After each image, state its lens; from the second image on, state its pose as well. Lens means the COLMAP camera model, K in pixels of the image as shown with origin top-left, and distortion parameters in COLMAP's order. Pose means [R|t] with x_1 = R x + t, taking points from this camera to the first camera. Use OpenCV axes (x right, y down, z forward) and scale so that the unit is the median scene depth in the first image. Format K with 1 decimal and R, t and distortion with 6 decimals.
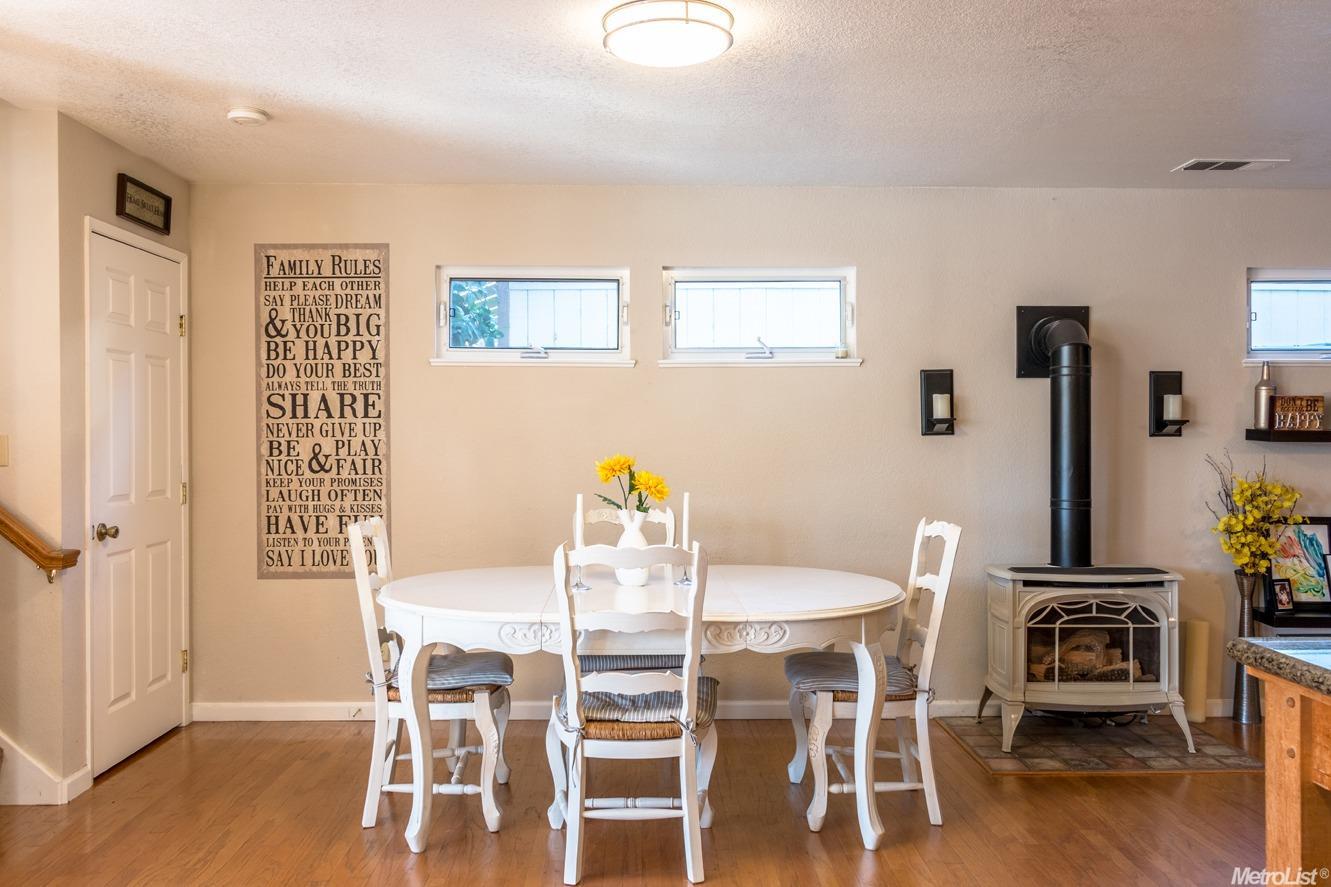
lens RADIAL K [[1071.7, 0, 661.8], [0, 1071.7, 440.6], [0, 0, 1]] dist [0.003818, 0.010606]
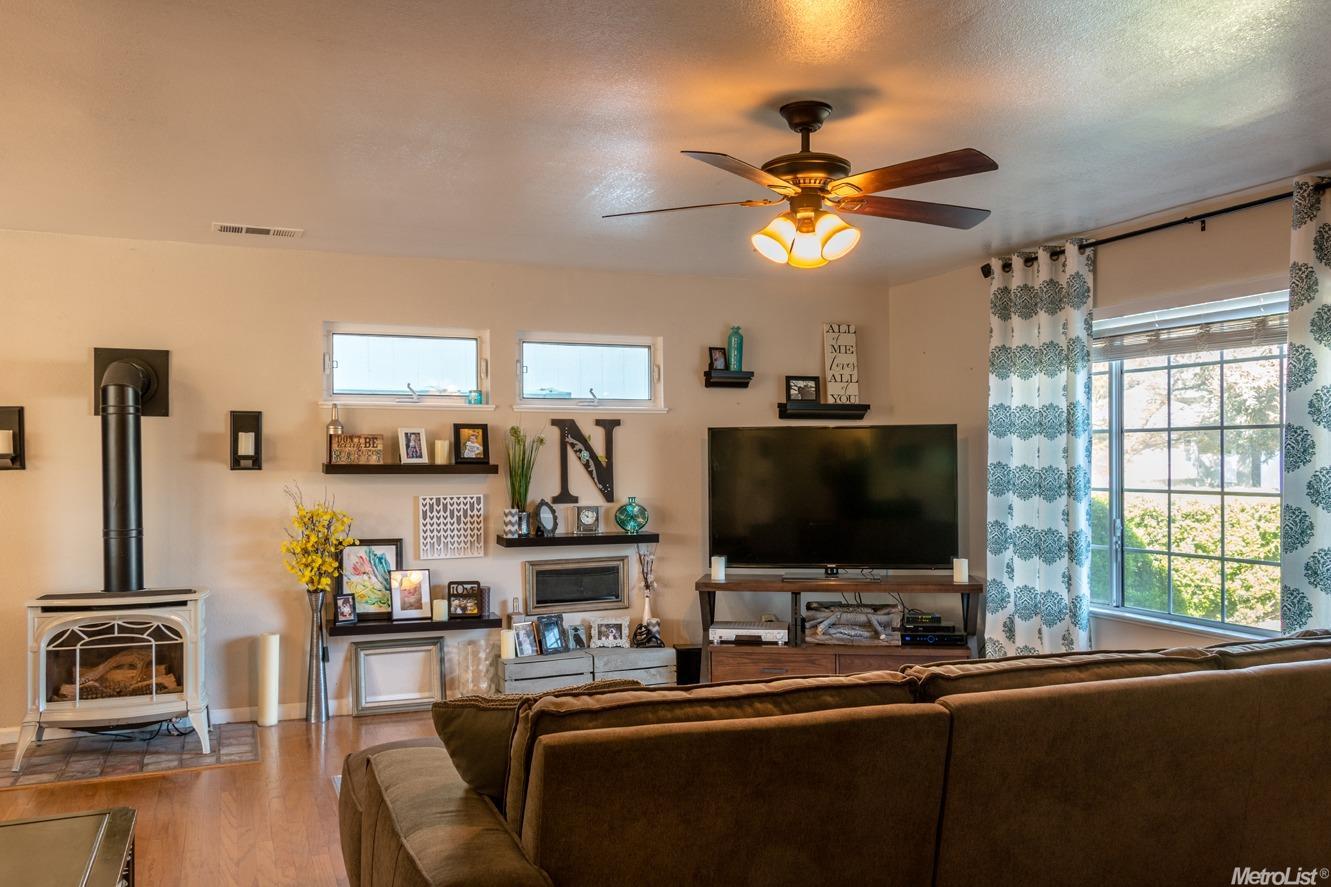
lens RADIAL K [[1071.7, 0, 654.3], [0, 1071.7, 458.2], [0, 0, 1]] dist [0.003818, 0.010606]
pose [[0.935941, -0.001960, 0.352151, 0.493297], [0.009263, 0.999776, -0.019055, 0.009323], [-0.352035, 0.021096, 0.935749, -0.192296]]
